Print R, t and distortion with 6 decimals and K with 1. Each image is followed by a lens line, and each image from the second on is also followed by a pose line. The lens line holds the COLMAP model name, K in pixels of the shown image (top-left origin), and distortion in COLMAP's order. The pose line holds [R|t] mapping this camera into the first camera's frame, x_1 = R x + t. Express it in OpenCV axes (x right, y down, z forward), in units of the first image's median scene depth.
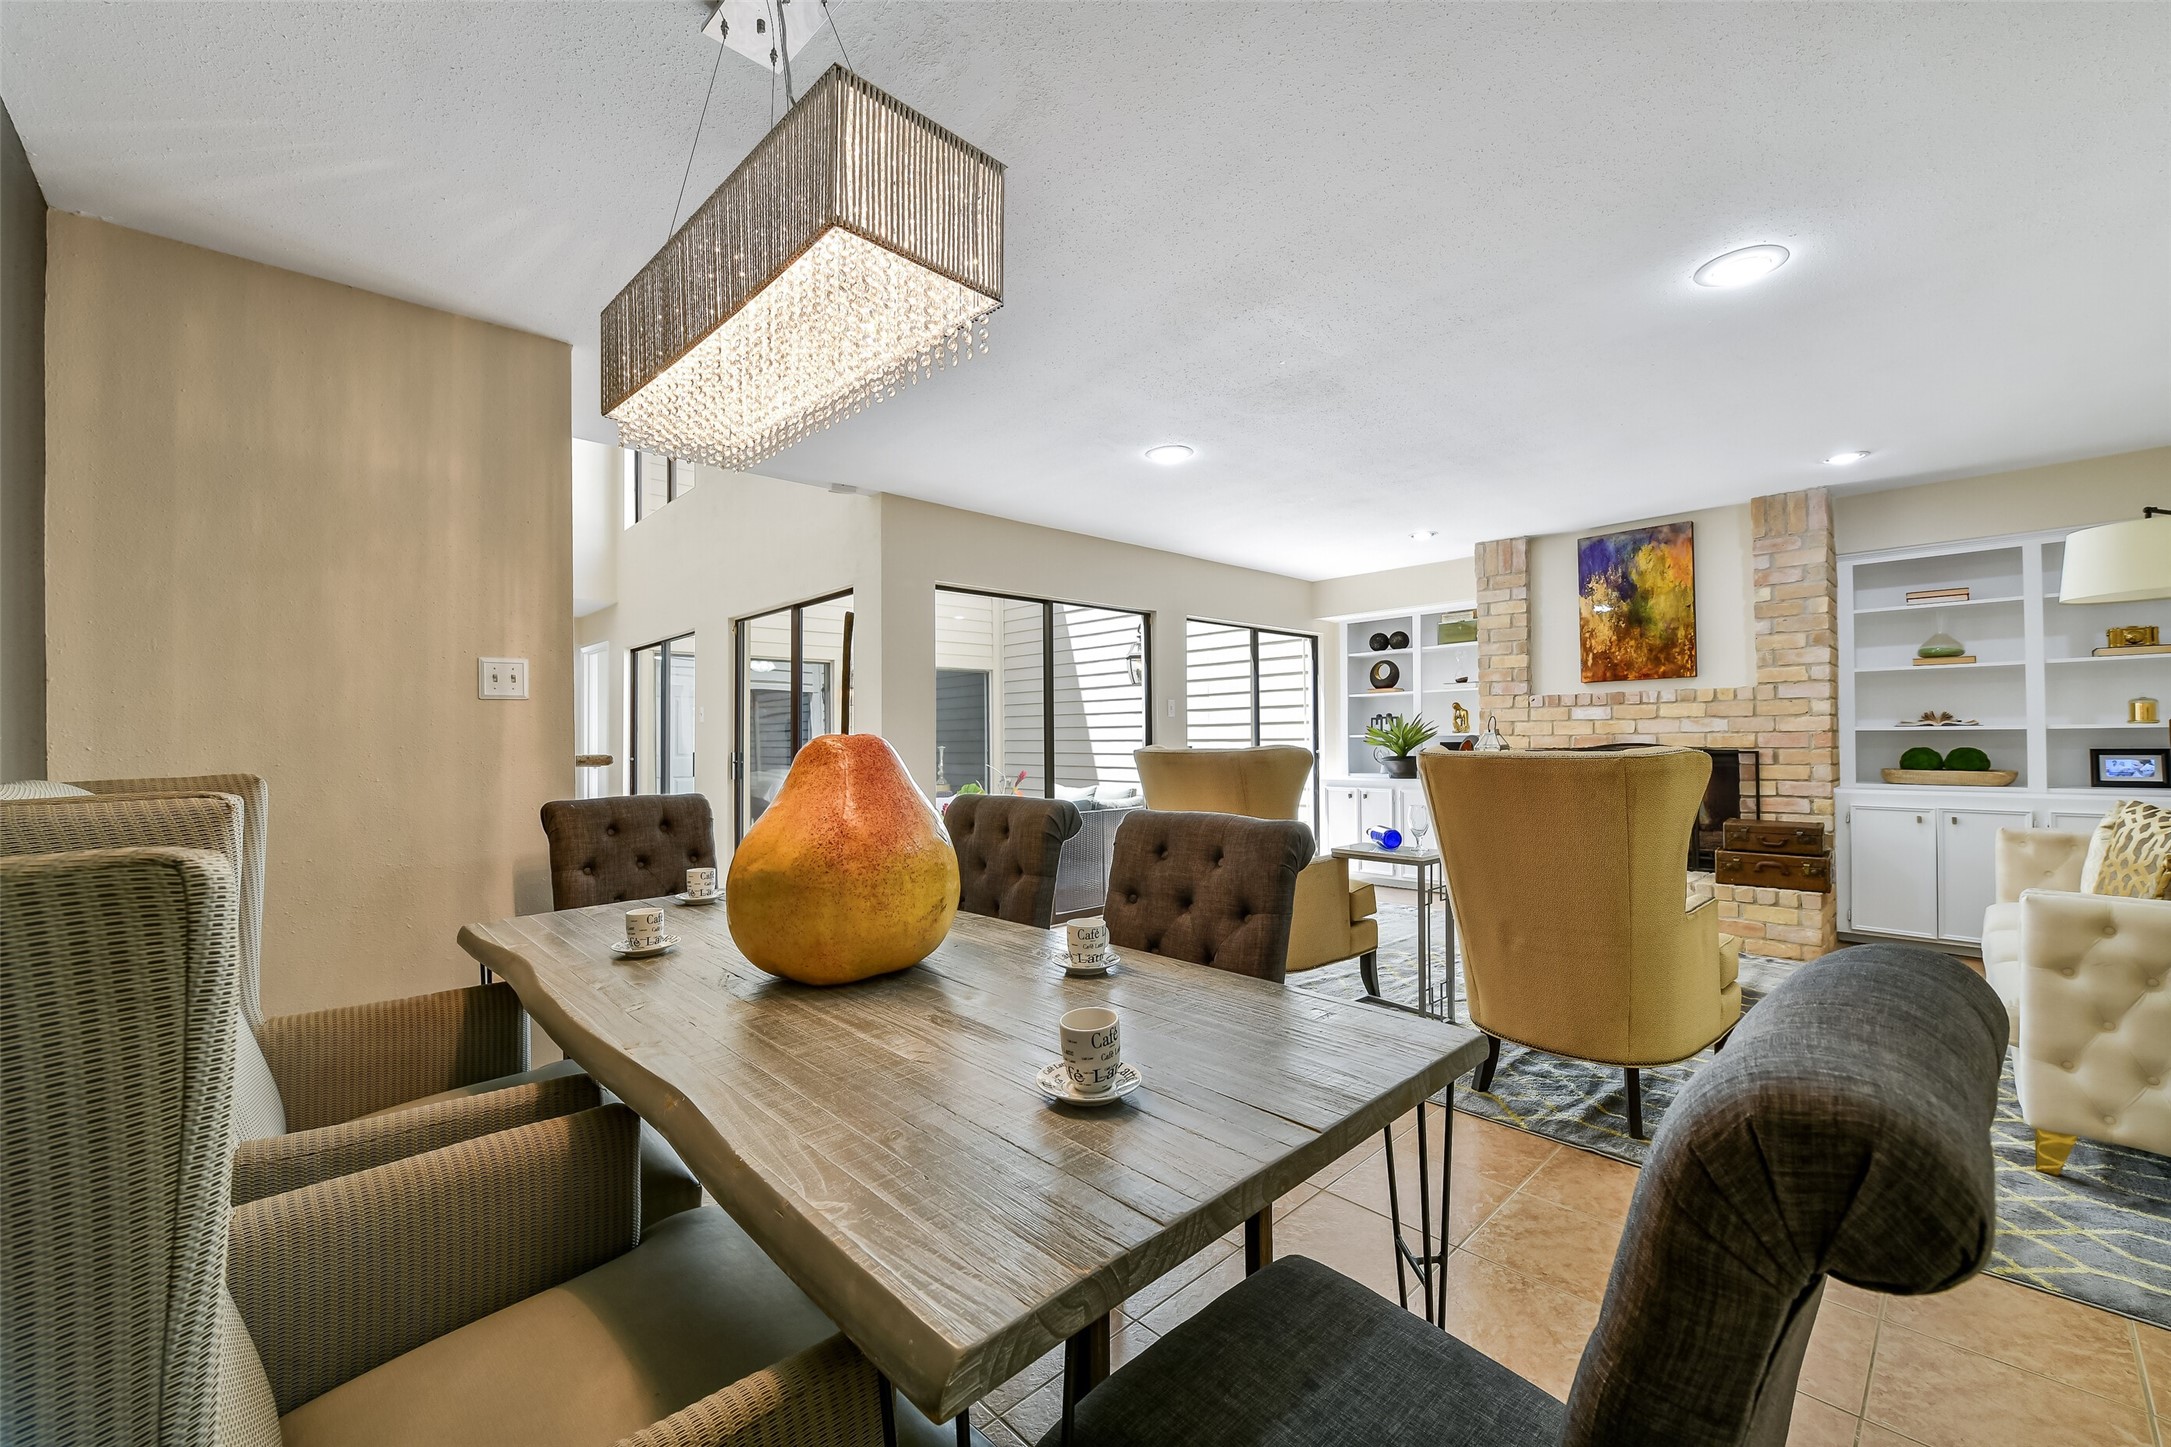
lens RADIAL K [[858.6, 0, 1104.7], [0, 858.6, 727.7], [0, 0, 1]] dist [-0.008310, -0.000279]
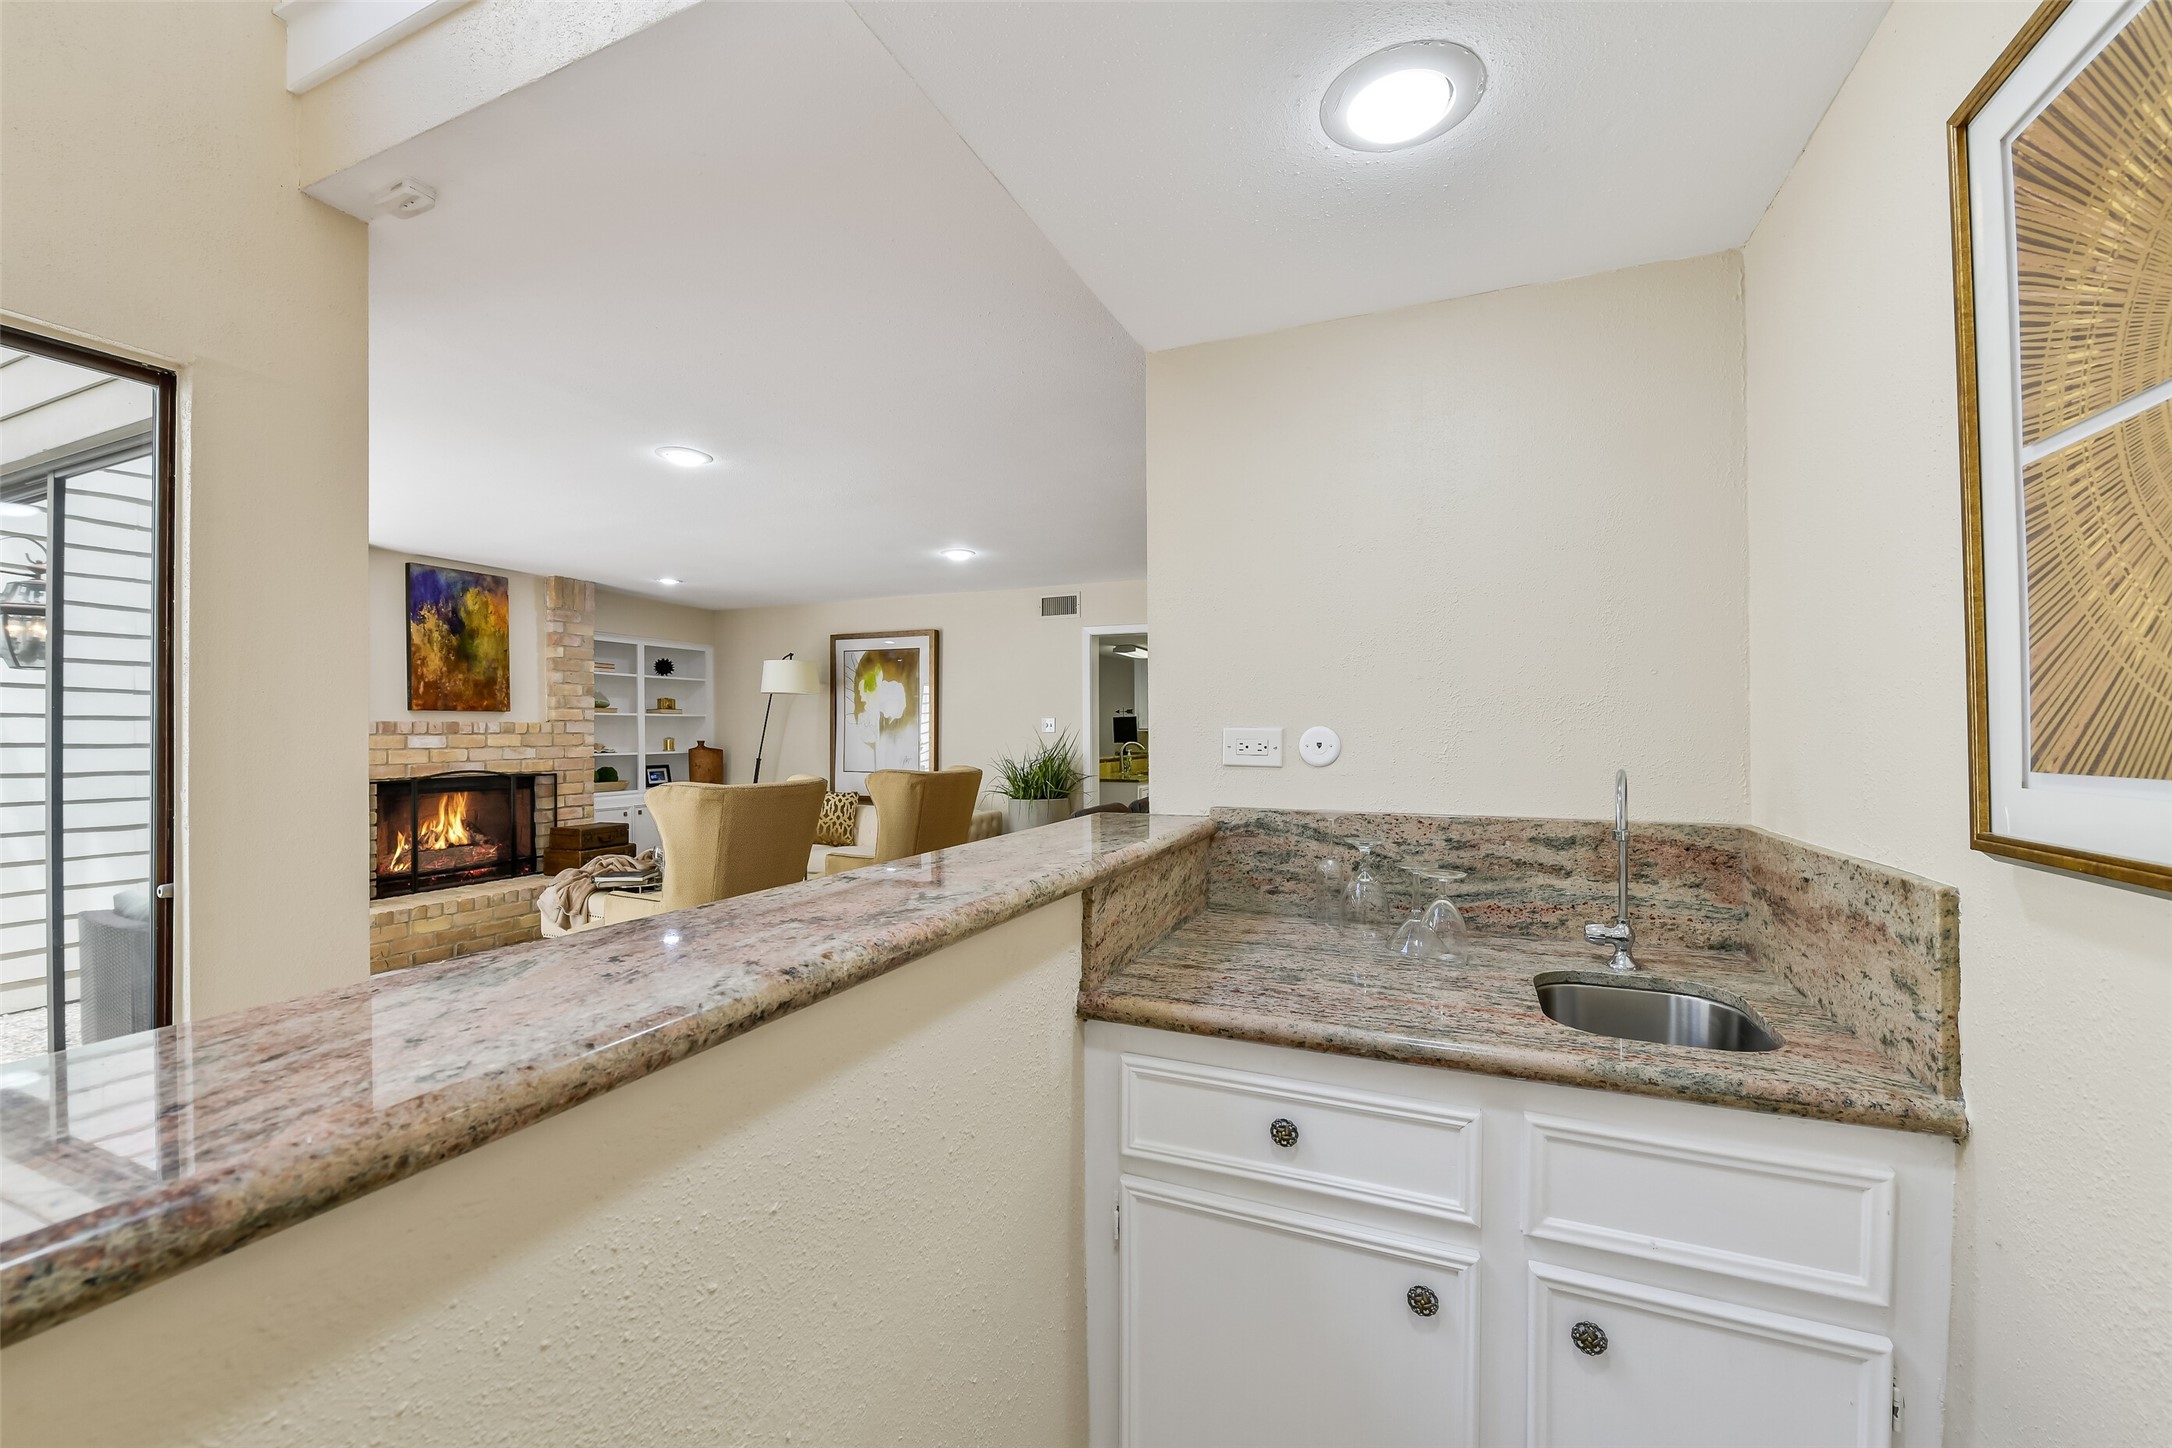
lens RADIAL K [[859.0, 0, 1103.5], [0, 859.0, 733.1], [0, 0, 1]] dist [-0.008310, -0.000279]
pose [[-0.371876, 0.018255, 0.928103, -0.730414], [-0.000485, 0.999803, -0.019860, -0.007830], [-0.928282, -0.007836, -0.371794, 0.712085]]
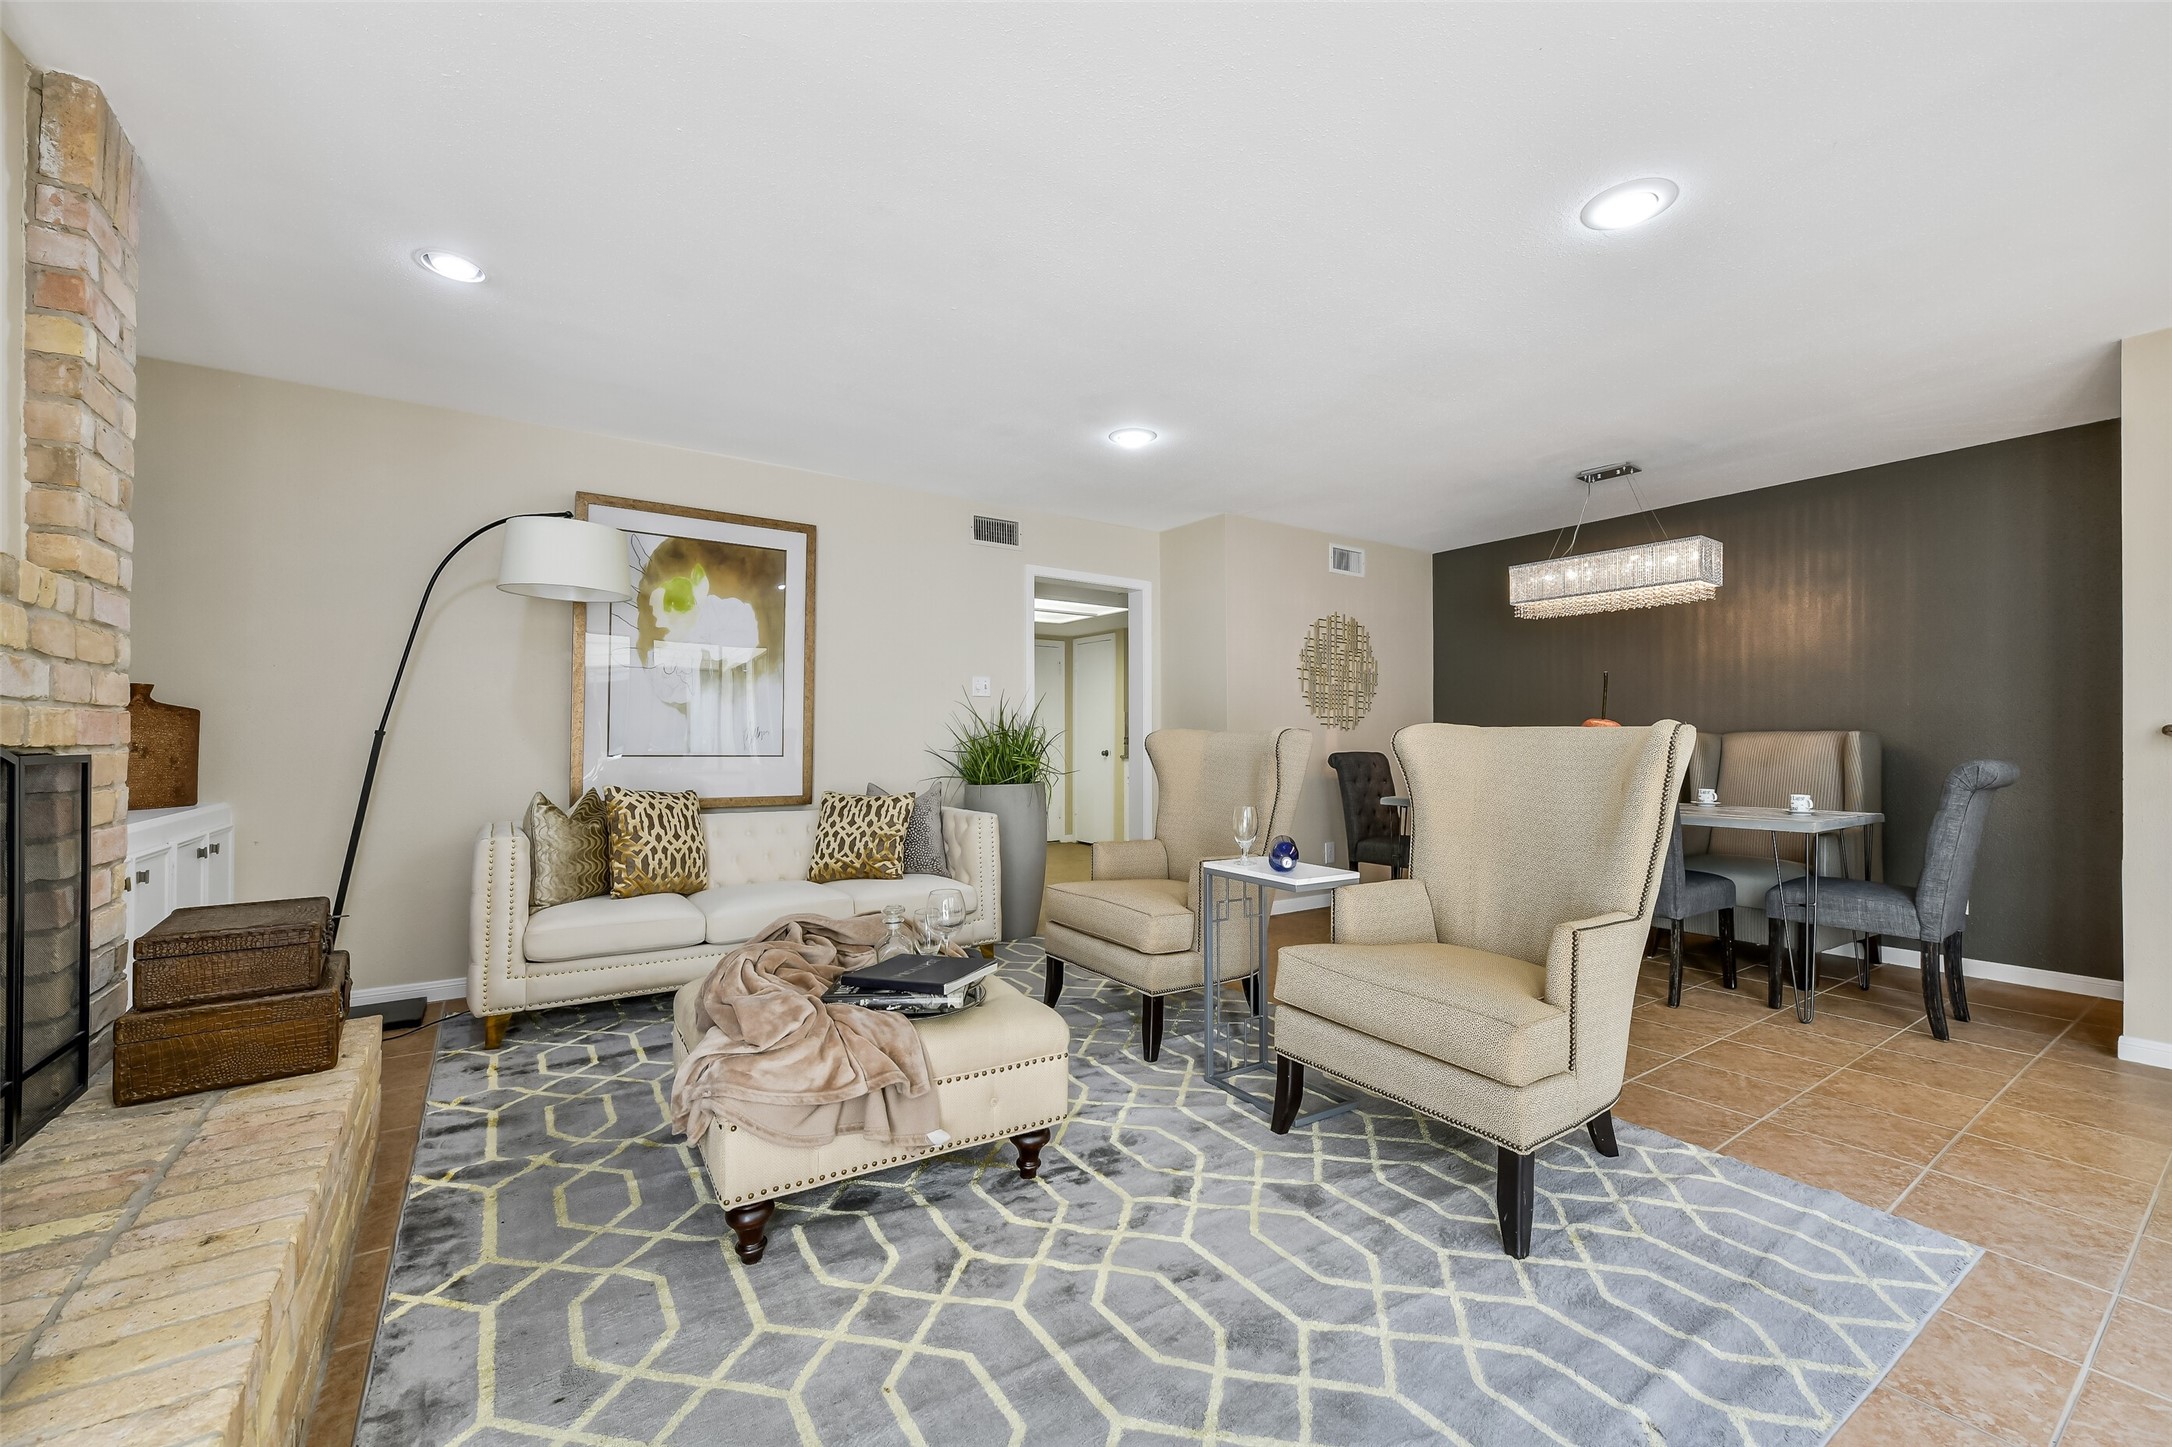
lens RADIAL K [[859.0, 0, 1087.3], [0, 859.0, 737.8], [0, 0, 1]] dist [-0.008310, -0.000279]
pose [[-0.982577, 0.015657, 0.185195, 0.266042], [0.013474, 0.999824, -0.013041, 0.029770], [-0.185367, -0.010318, -0.982615, 1.277287]]
